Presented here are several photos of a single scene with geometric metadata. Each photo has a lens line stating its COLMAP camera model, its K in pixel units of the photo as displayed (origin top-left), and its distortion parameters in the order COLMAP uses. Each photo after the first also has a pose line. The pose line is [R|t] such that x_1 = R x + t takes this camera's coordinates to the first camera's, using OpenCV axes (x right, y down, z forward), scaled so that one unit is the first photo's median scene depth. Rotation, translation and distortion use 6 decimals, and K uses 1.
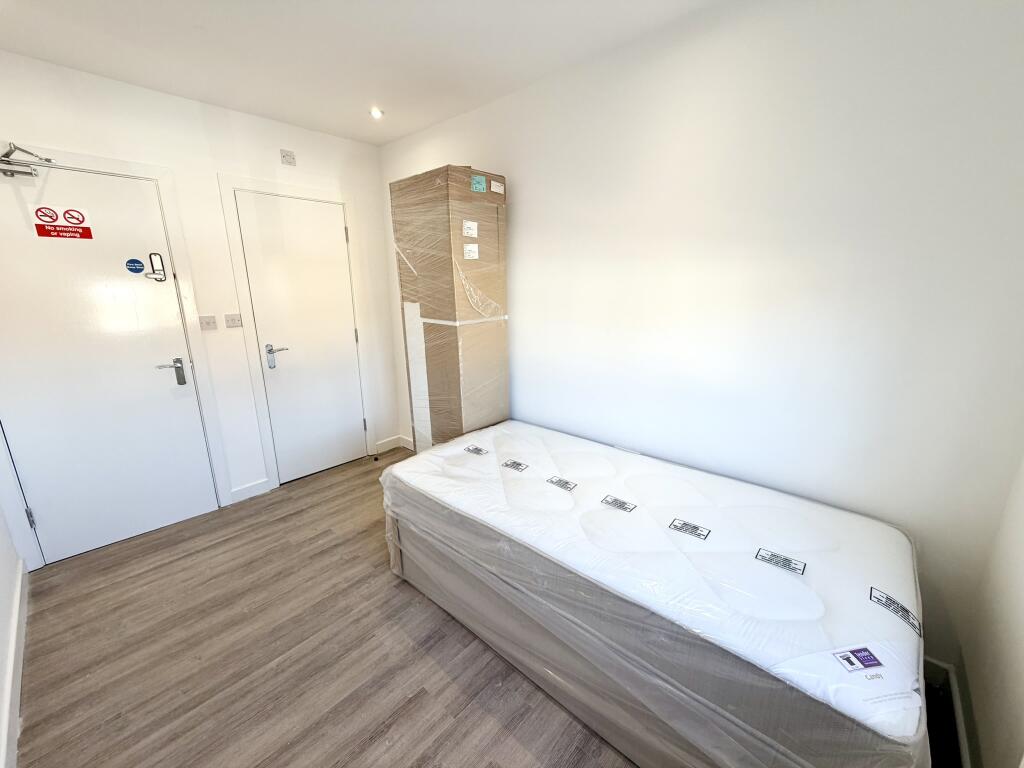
lens RADIAL K [[408.7, 0, 511.2], [0, 408.7, 379.5], [0, 0, 1]] dist [-0.001935, -0.000128]
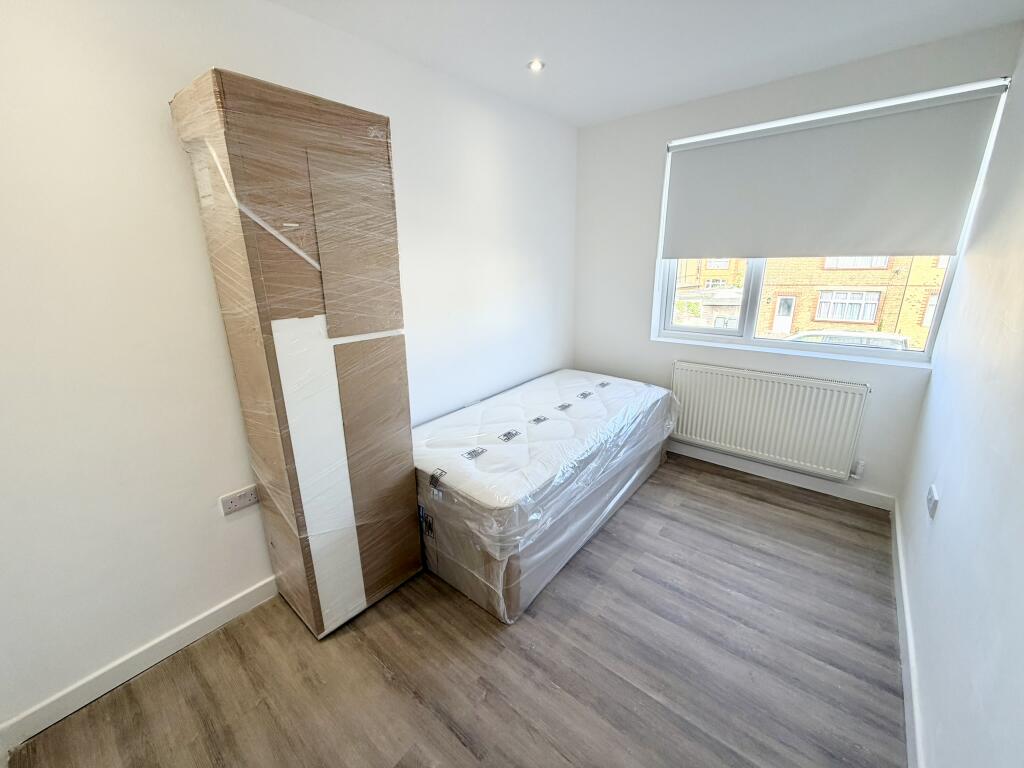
lens RADIAL K [[408.7, 0, 509.1], [0, 408.7, 385.2], [0, 0, 1]] dist [-0.001935, -0.000128]
pose [[-0.039471, -0.273418, 0.961085, -1.041572], [0.263047, 0.925065, 0.273974, -0.229445], [-0.963975, 0.263625, 0.035408, 0.924025]]
